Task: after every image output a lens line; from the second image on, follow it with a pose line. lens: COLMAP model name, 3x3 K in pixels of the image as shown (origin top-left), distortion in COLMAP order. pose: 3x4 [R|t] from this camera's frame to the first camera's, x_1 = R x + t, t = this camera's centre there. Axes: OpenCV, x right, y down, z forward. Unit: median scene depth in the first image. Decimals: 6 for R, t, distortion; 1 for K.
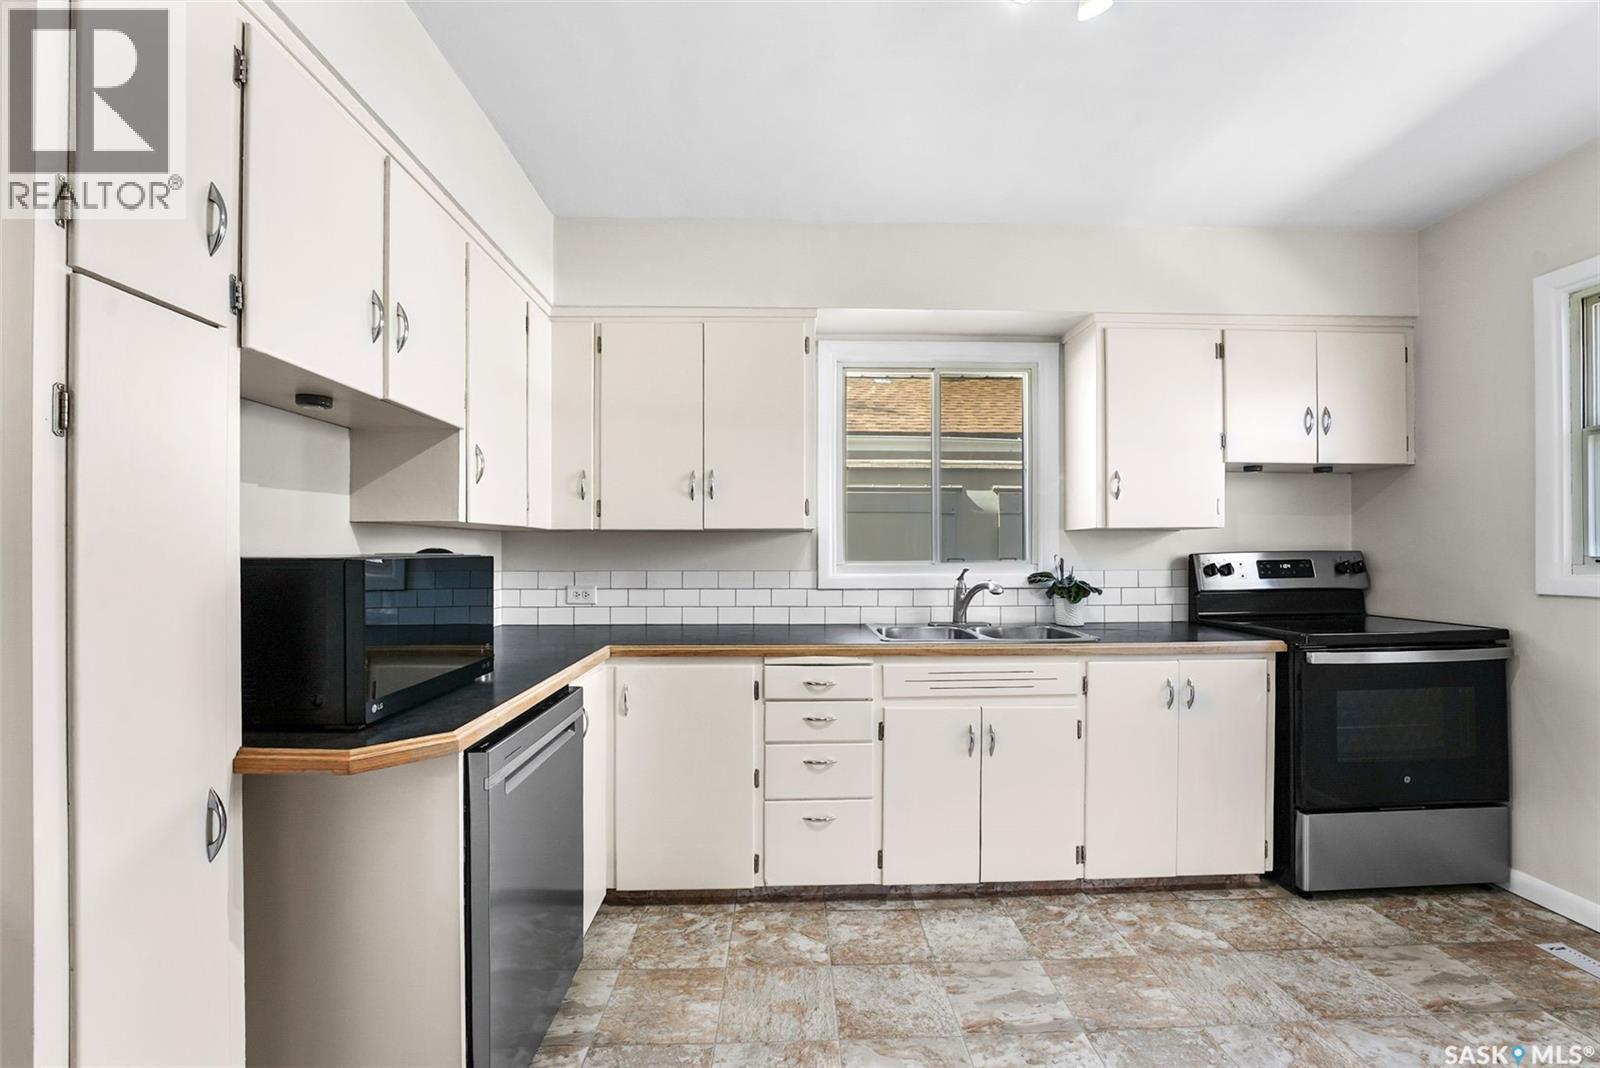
lens RADIAL K [[687.6, 0, 803.3], [0, 687.6, 541.2], [0, 0, 1]] dist [-0.013109, 0.000028]
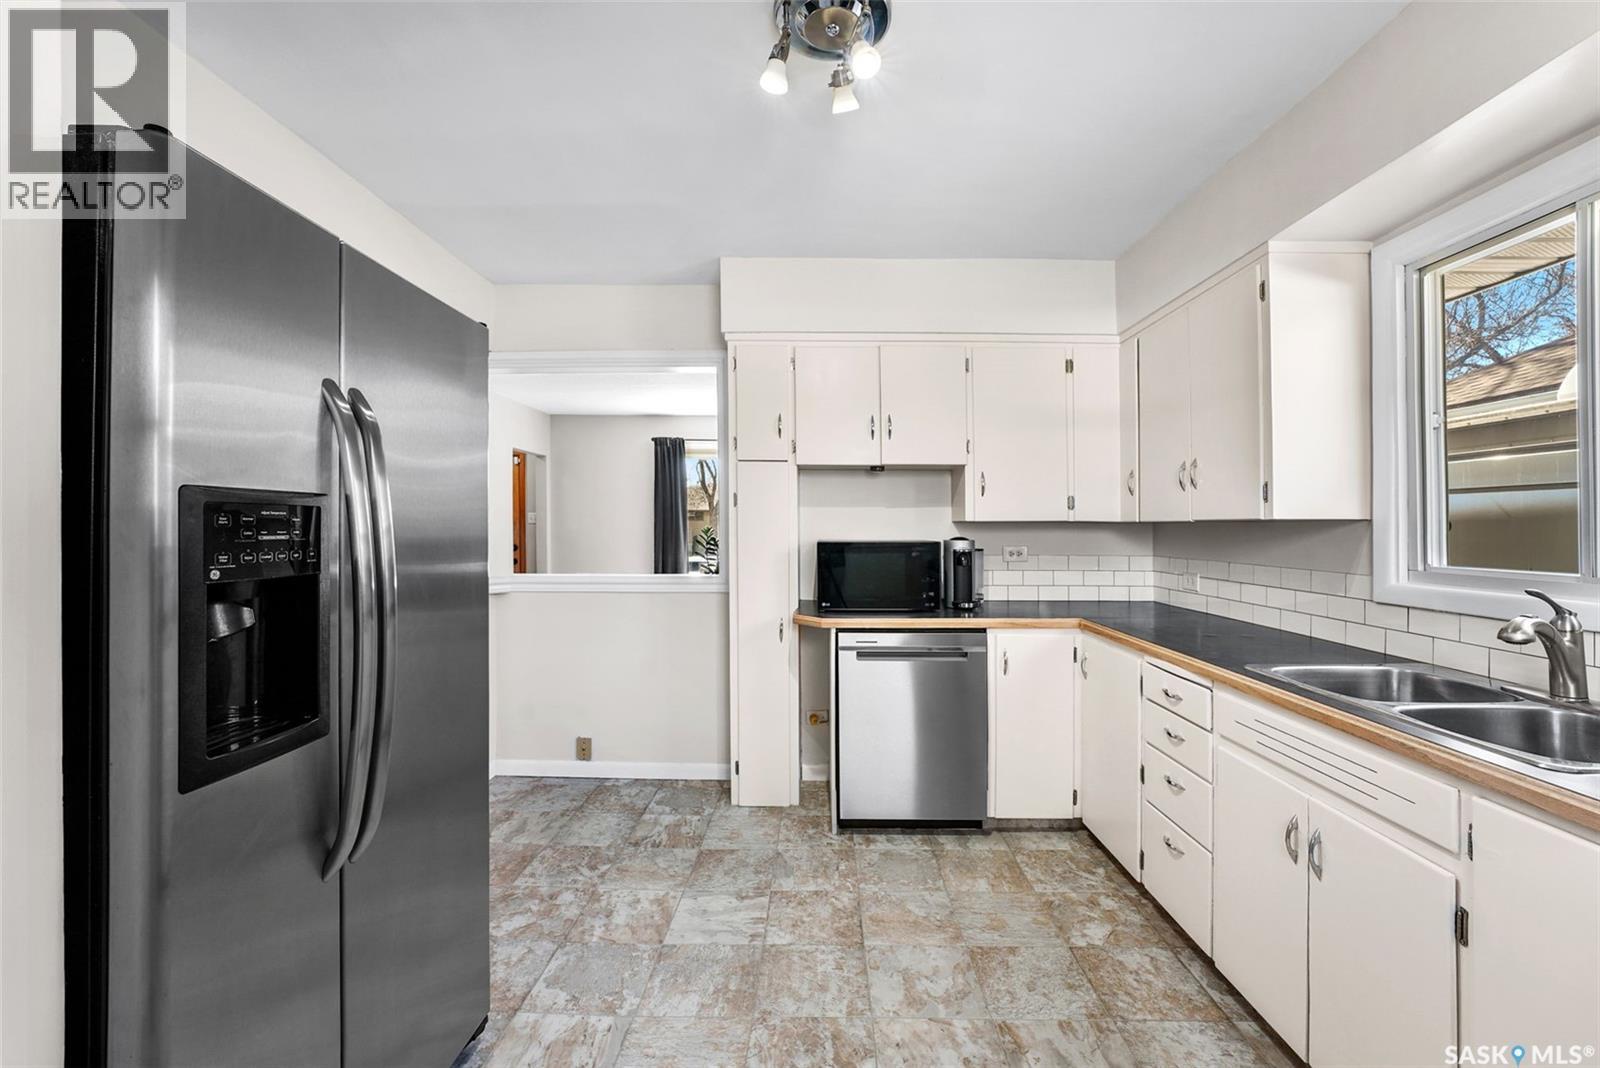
lens RADIAL K [[661.9, 0, 804.2], [0, 661.9, 525.2], [0, 0, 1]] dist [-0.021471, 0.000364]
pose [[-0.045955, -0.002343, -0.998941, 1.041811], [0.007491, 0.999968, -0.002690, -0.016640], [0.998915, -0.007607, -0.045936, 0.648760]]
